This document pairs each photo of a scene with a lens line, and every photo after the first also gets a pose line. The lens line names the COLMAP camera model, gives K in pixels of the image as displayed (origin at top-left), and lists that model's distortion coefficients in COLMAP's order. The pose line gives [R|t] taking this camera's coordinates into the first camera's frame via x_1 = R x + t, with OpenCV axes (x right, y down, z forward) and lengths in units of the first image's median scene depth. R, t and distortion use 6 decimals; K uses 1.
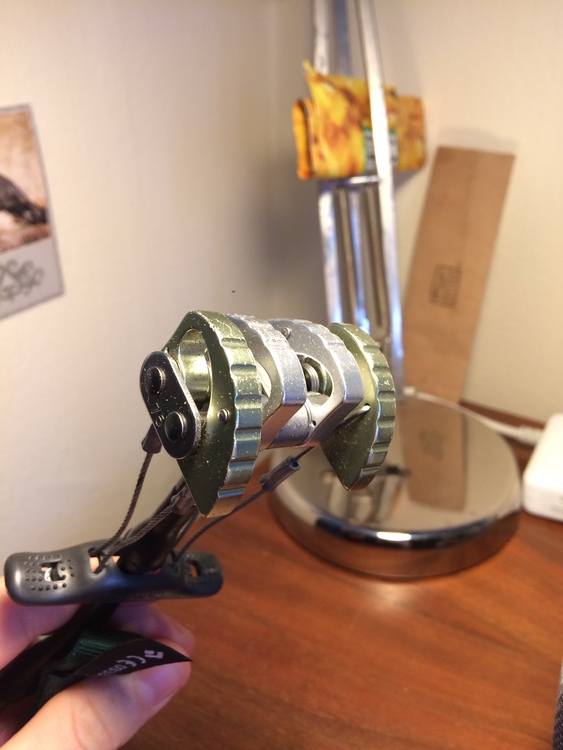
lens RADIAL K [[642.0, 0, 281.5], [0, 642.0, 375.0], [0, 0, 1]] dist [0.069578, -0.181605]
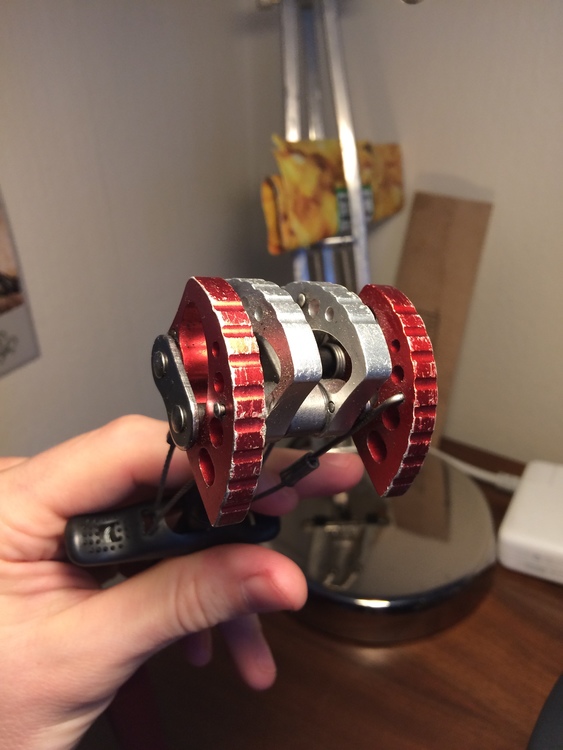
lens RADIAL K [[642.0, 0, 281.5], [0, 642.0, 375.0], [0, 0, 1]] dist [0.069578, -0.181605]
pose [[0.999889, -0.014457, 0.003637, 0.034591], [0.014295, 0.999046, 0.041272, -0.139276], [-0.004230, -0.041215, 0.999141, -0.000195]]
